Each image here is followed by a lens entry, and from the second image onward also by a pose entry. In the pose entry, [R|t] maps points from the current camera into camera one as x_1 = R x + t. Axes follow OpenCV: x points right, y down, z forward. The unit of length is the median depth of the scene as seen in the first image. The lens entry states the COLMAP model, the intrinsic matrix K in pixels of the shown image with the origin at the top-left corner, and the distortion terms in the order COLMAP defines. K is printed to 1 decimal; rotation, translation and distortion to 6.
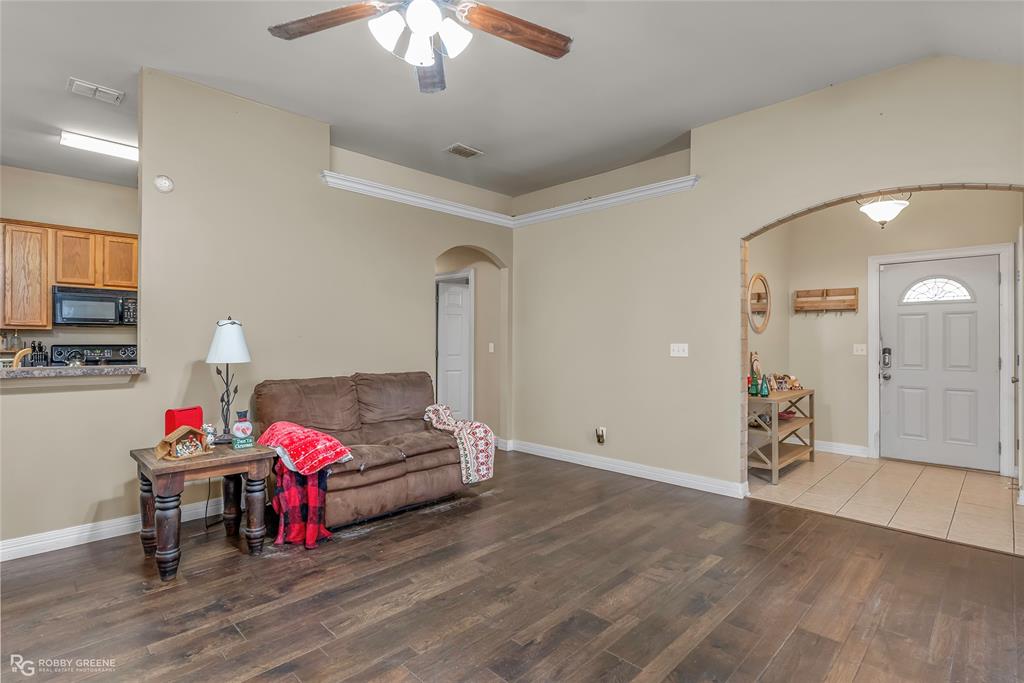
lens RADIAL K [[500.7, 0, 509.9], [0, 500.7, 344.7], [0, 0, 1]] dist [-0.002738, -0.000231]
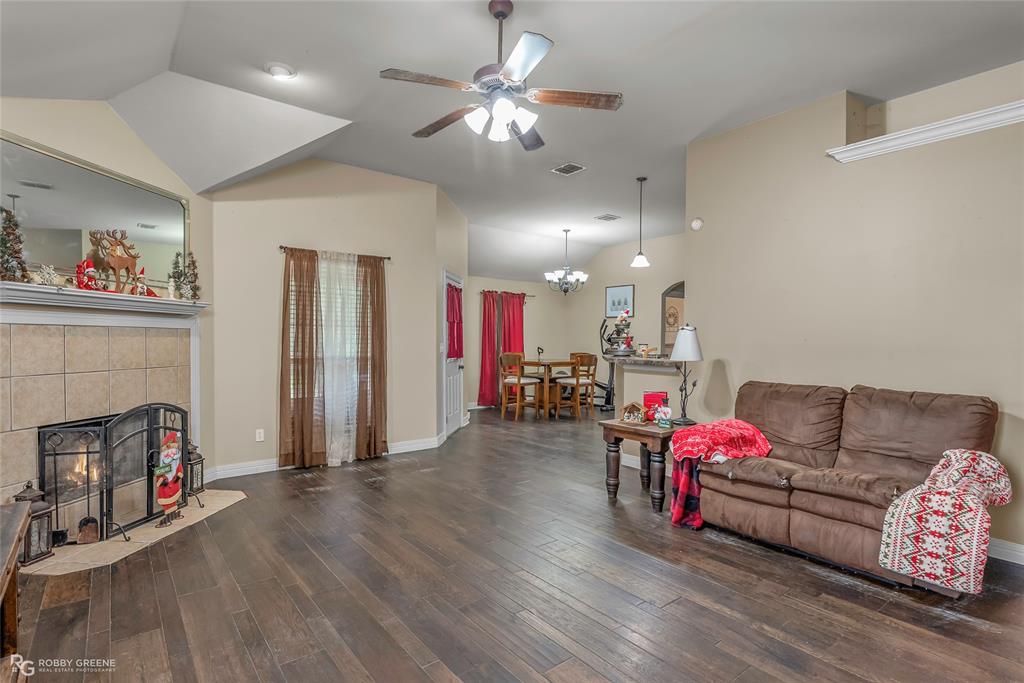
lens RADIAL K [[511.1, 0, 522.1], [0, 511.1, 346.9], [0, 0, 1]] dist [-0.000182, 0.000345]
pose [[-0.106136, 0.011453, -0.994286, 0.630046], [-0.018203, 0.999744, 0.013459, -0.006339], [0.994185, 0.019527, -0.105900, 0.617082]]
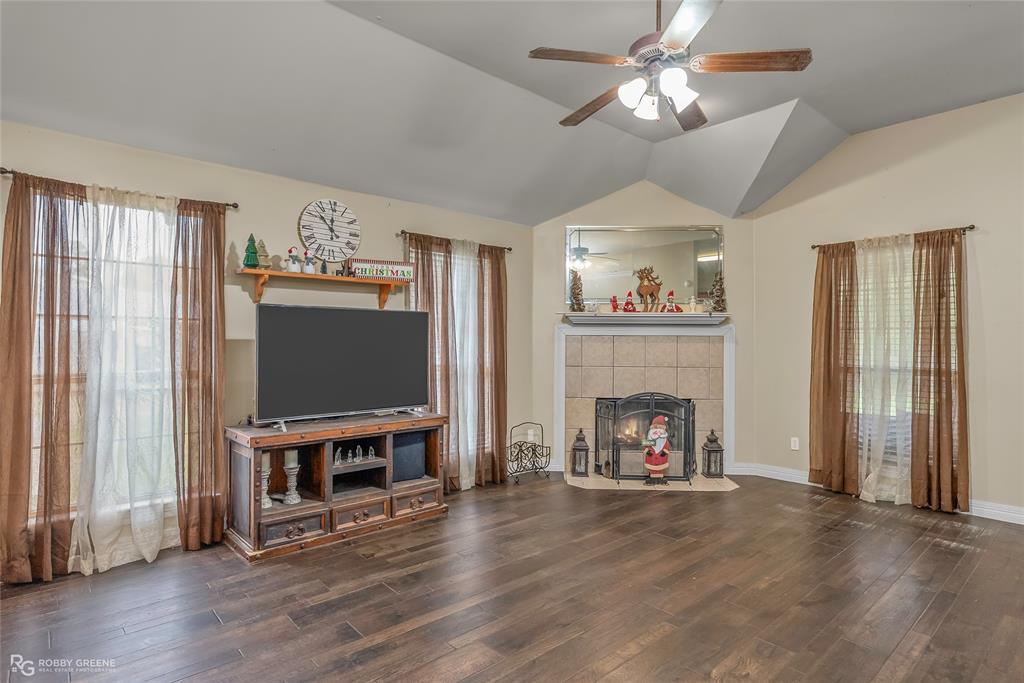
lens RADIAL K [[547.0, 0, 512.0], [0, 547.0, 341.5], [0, 0, 1]] dist [-0.002206, -0.000328]
pose [[-0.998226, -0.006032, 0.059235, 0.049965], [-0.005497, 0.999943, 0.009181, -0.013649], [-0.059287, 0.008839, -0.998202, 1.196915]]
